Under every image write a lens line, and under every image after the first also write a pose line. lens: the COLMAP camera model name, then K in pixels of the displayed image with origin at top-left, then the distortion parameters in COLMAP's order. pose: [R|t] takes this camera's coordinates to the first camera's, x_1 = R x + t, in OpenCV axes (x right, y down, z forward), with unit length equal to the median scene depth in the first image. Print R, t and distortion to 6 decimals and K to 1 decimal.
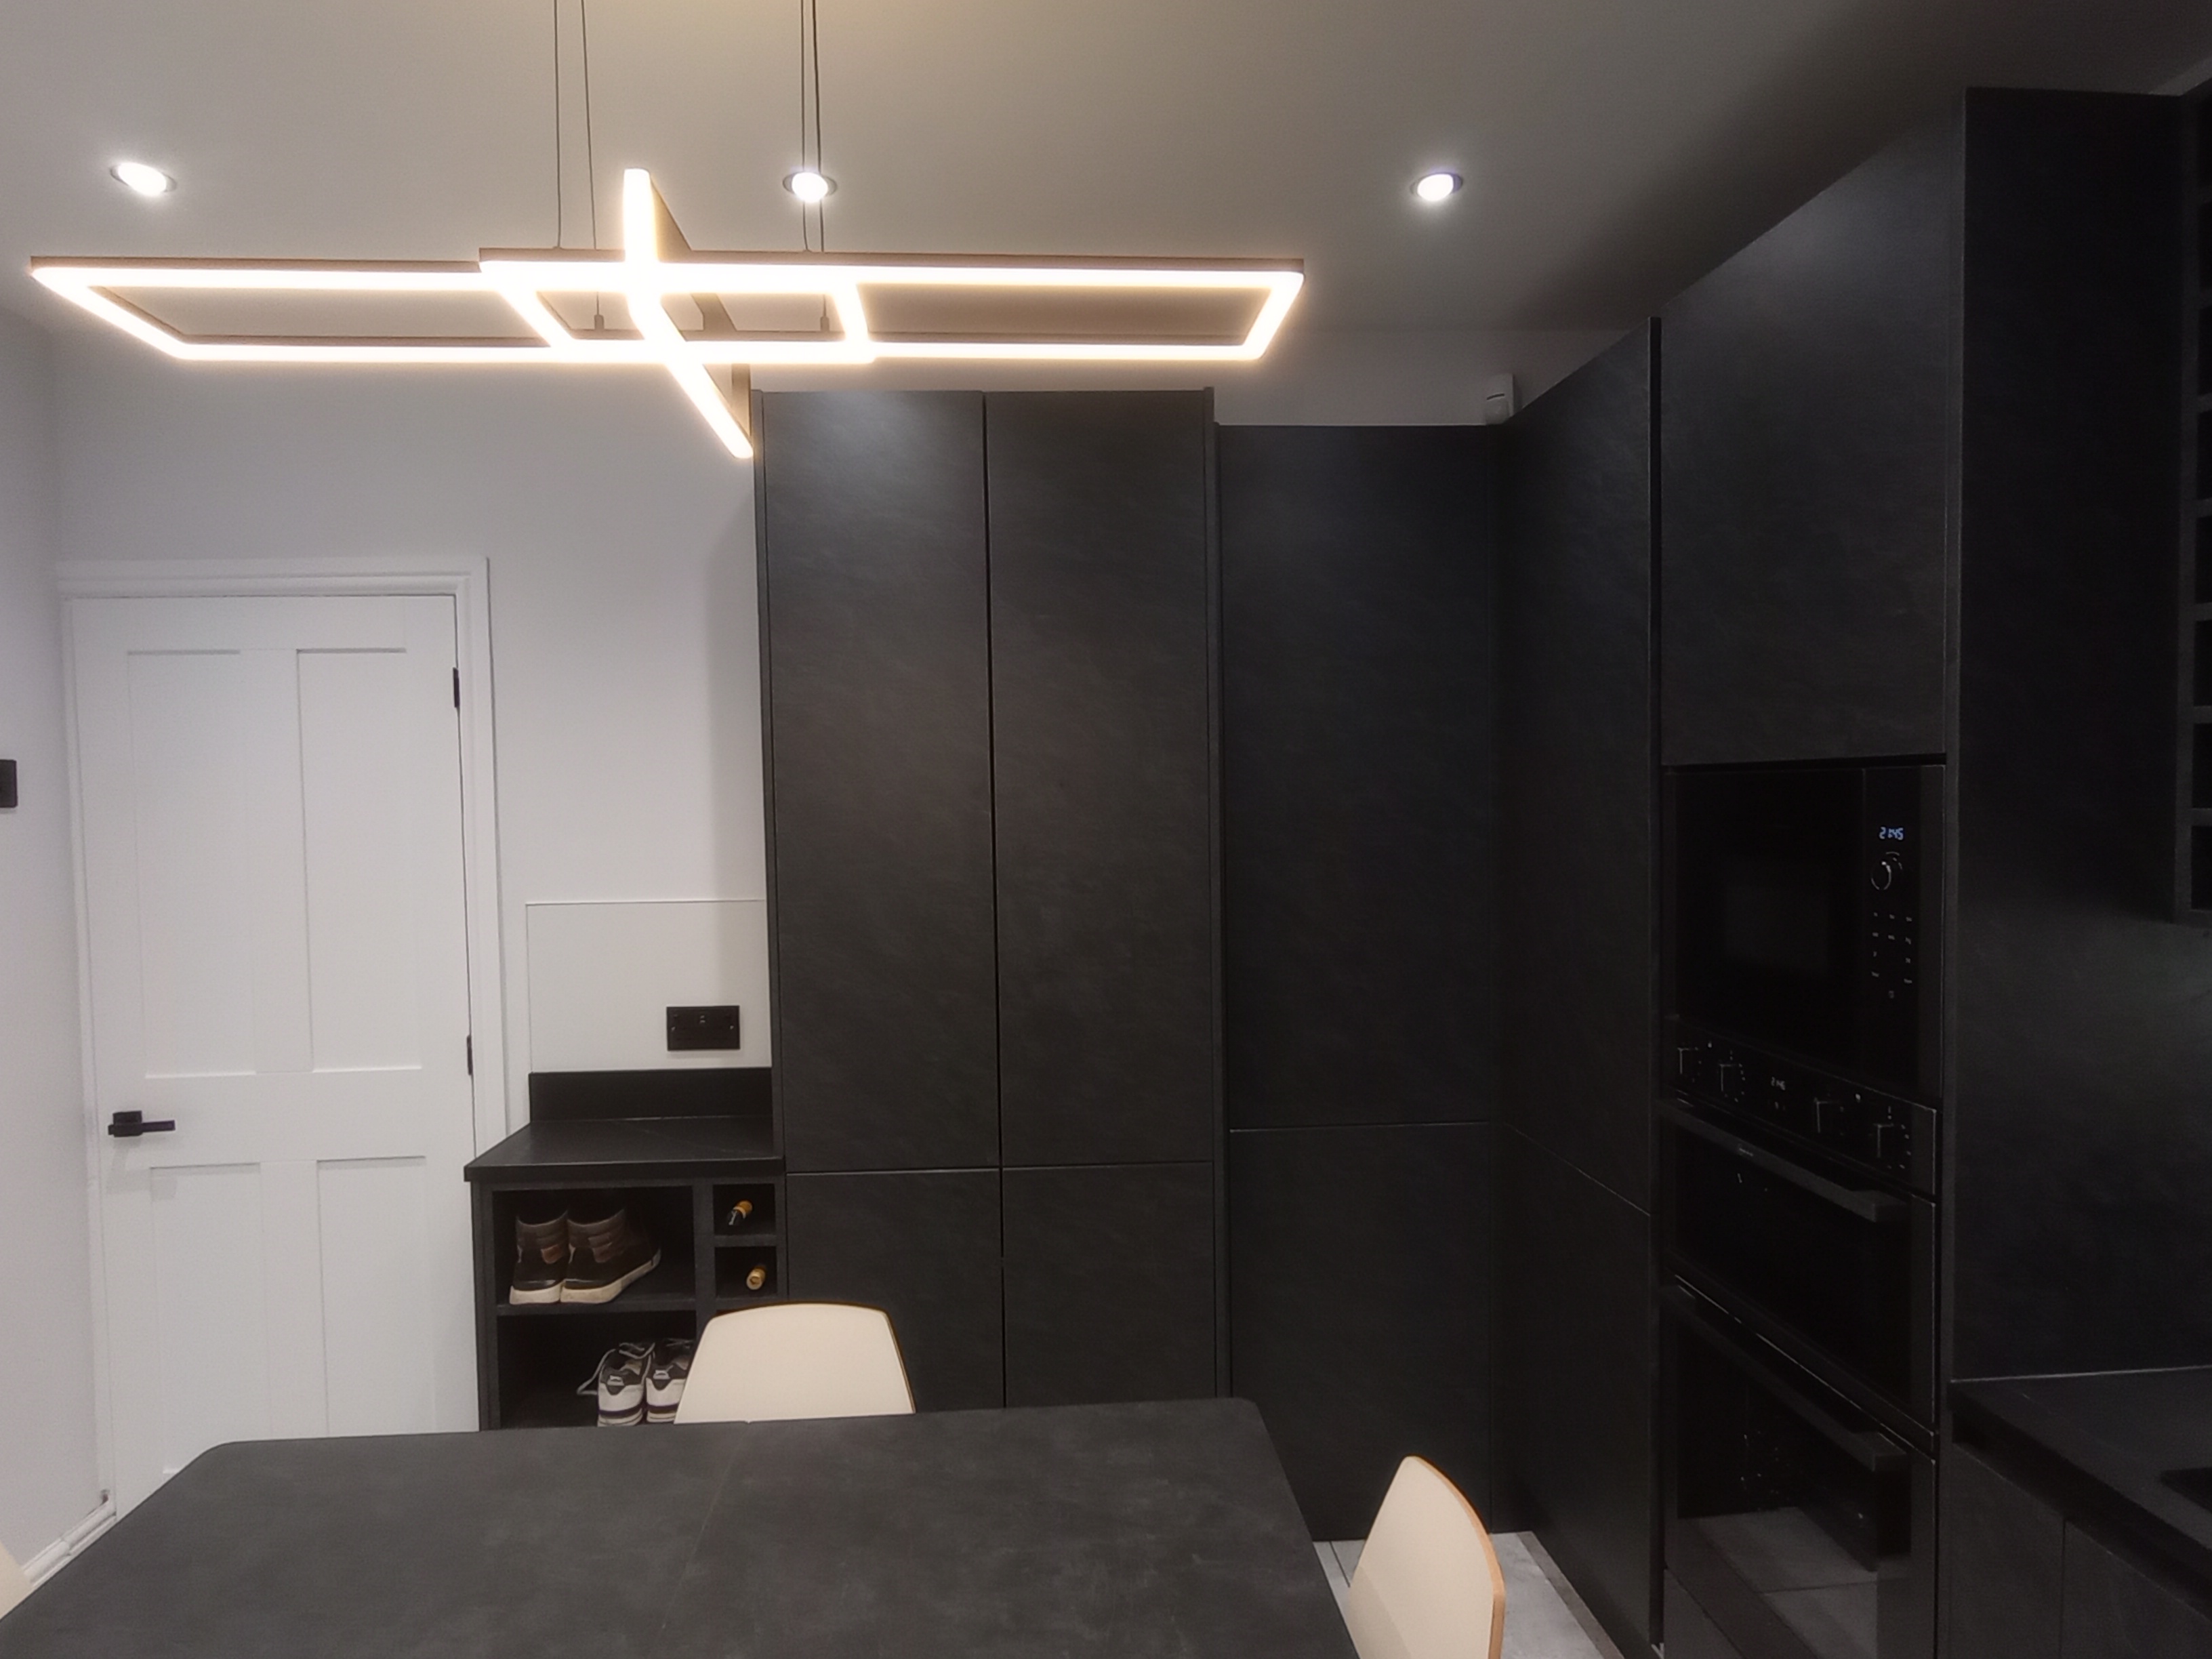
lens RADIAL K [[1287.9, 0, 1087.8], [0, 1287.9, 840.2], [0, 0, 1]] dist [0.000237, 0.000709]
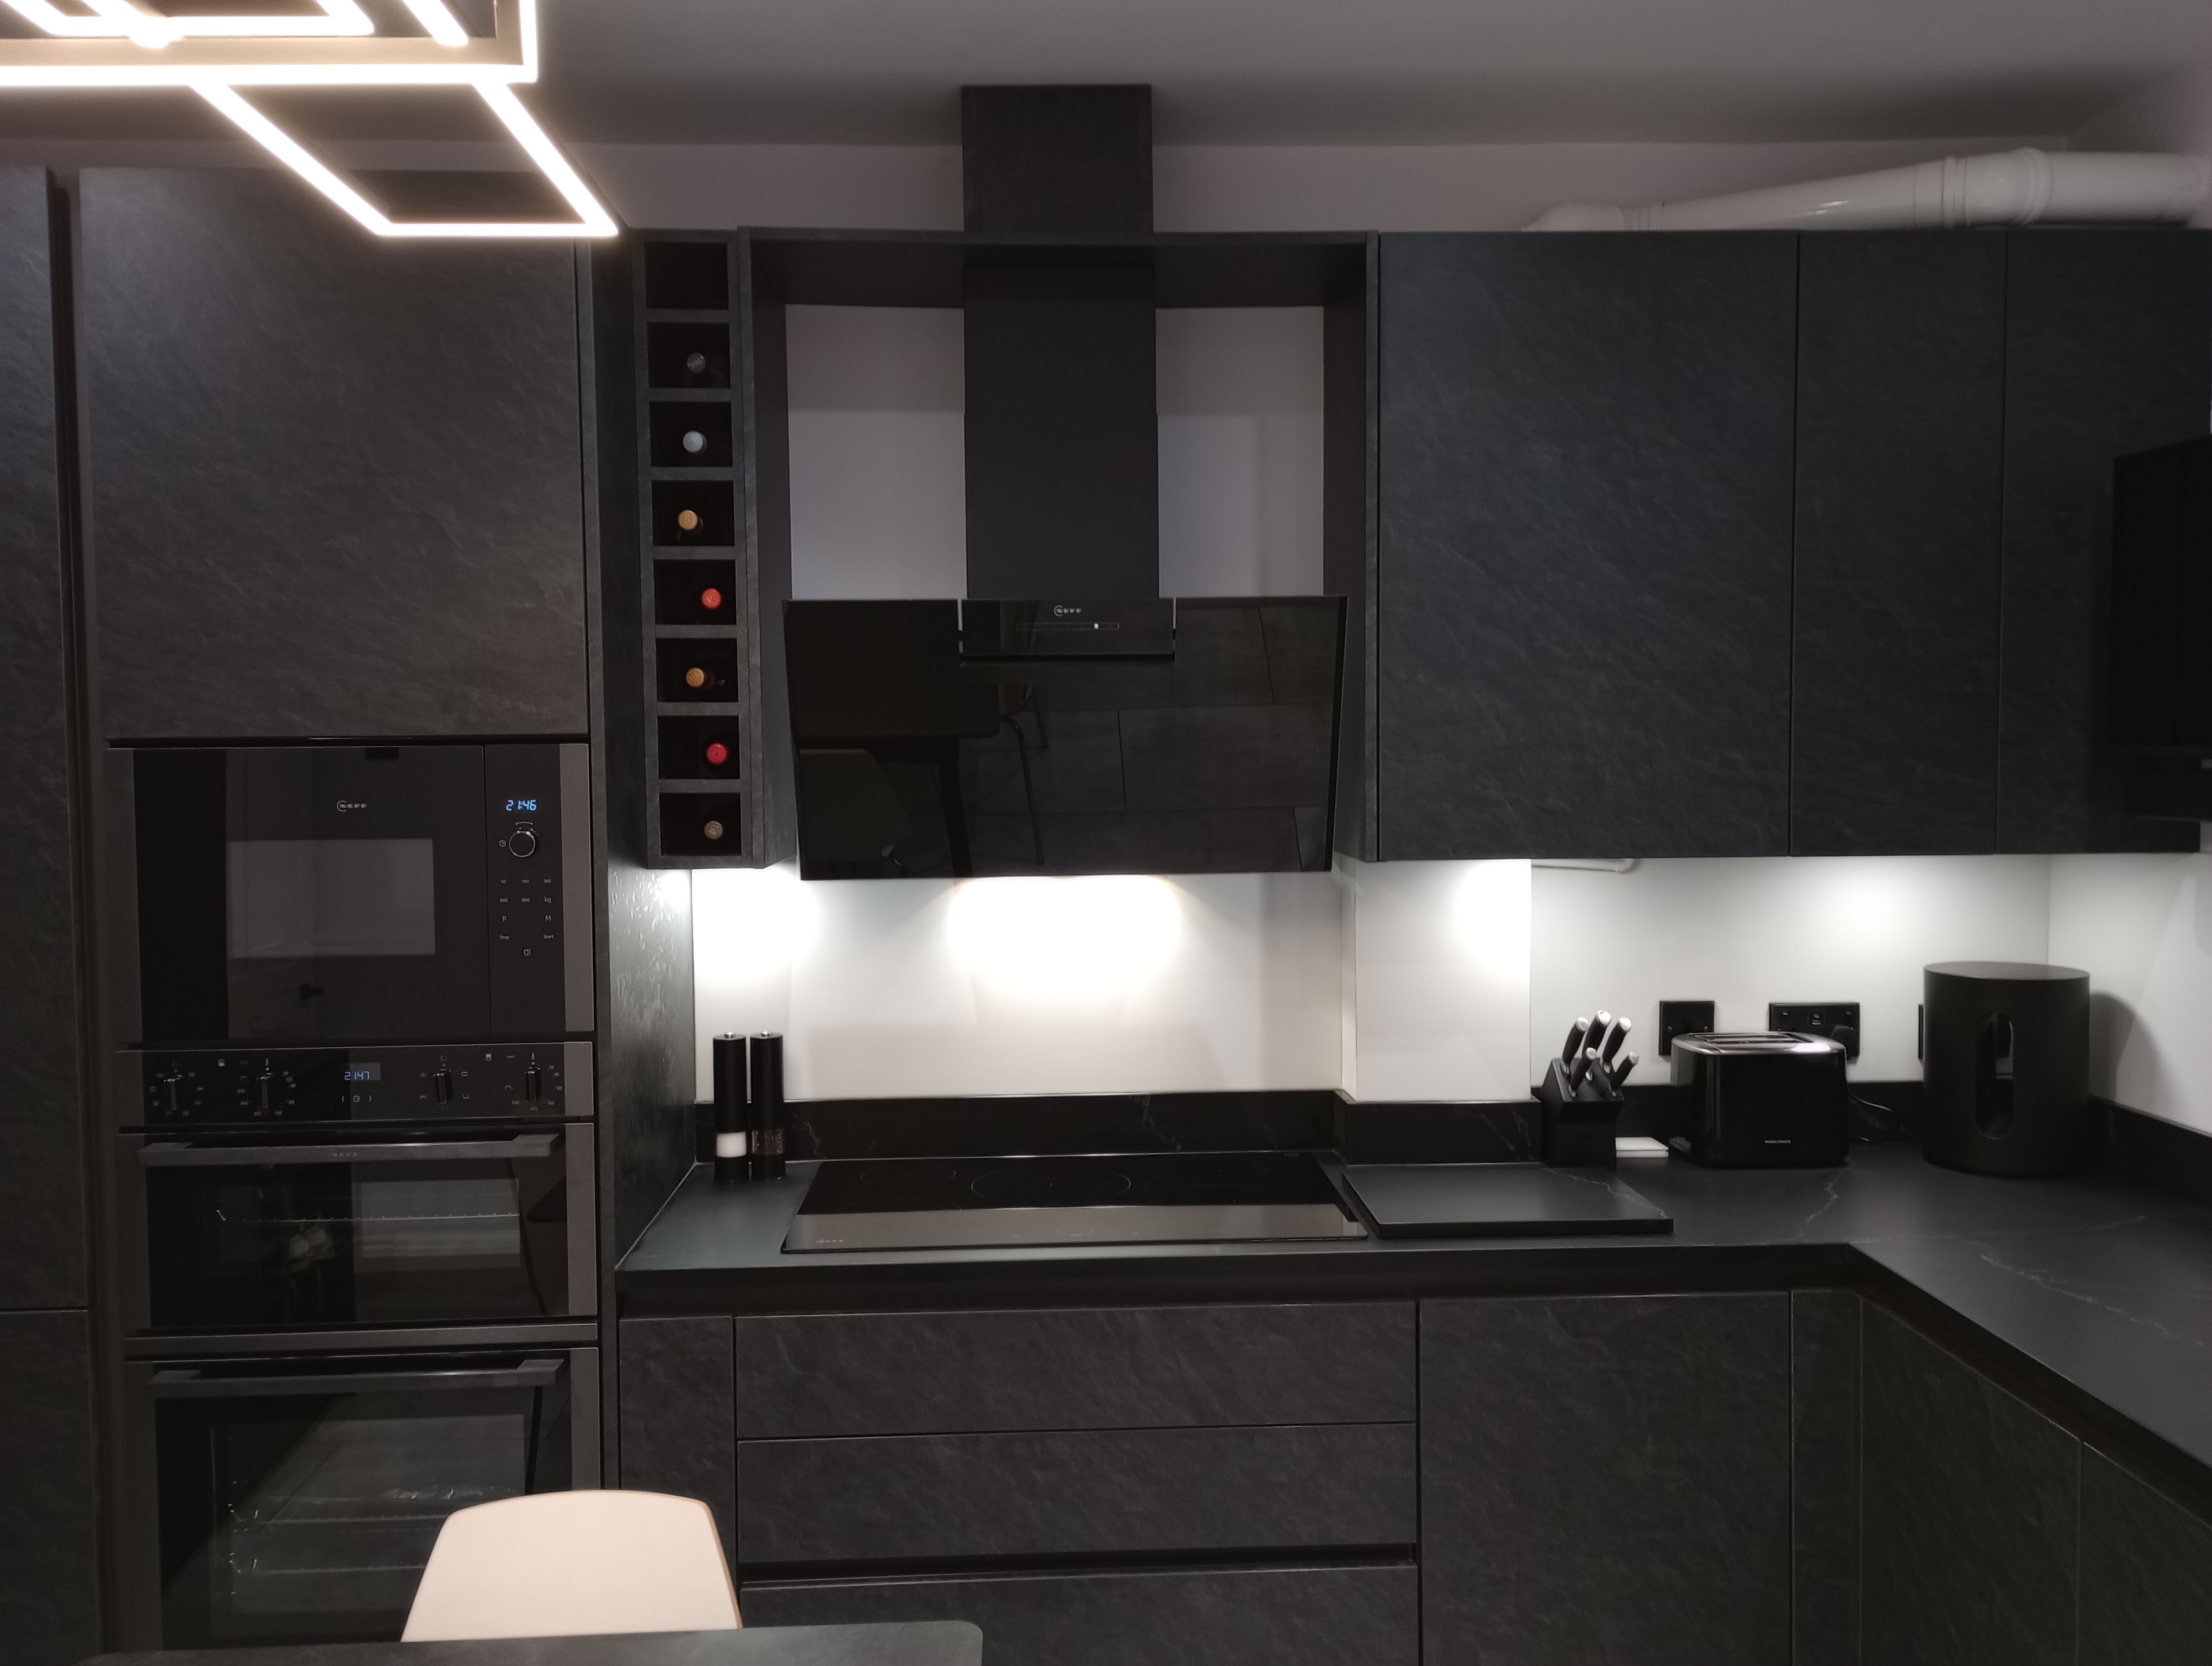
lens RADIAL K [[1821.6, 0, 1111.6], [0, 1821.6, 824.3], [0, 0, 1]] dist [0.085780, -0.094008]
pose [[0.021891, -0.027276, 0.999388, -0.686596], [0.048465, 0.998481, 0.026189, -0.004336], [-0.998585, 0.047862, 0.023179, 0.340701]]
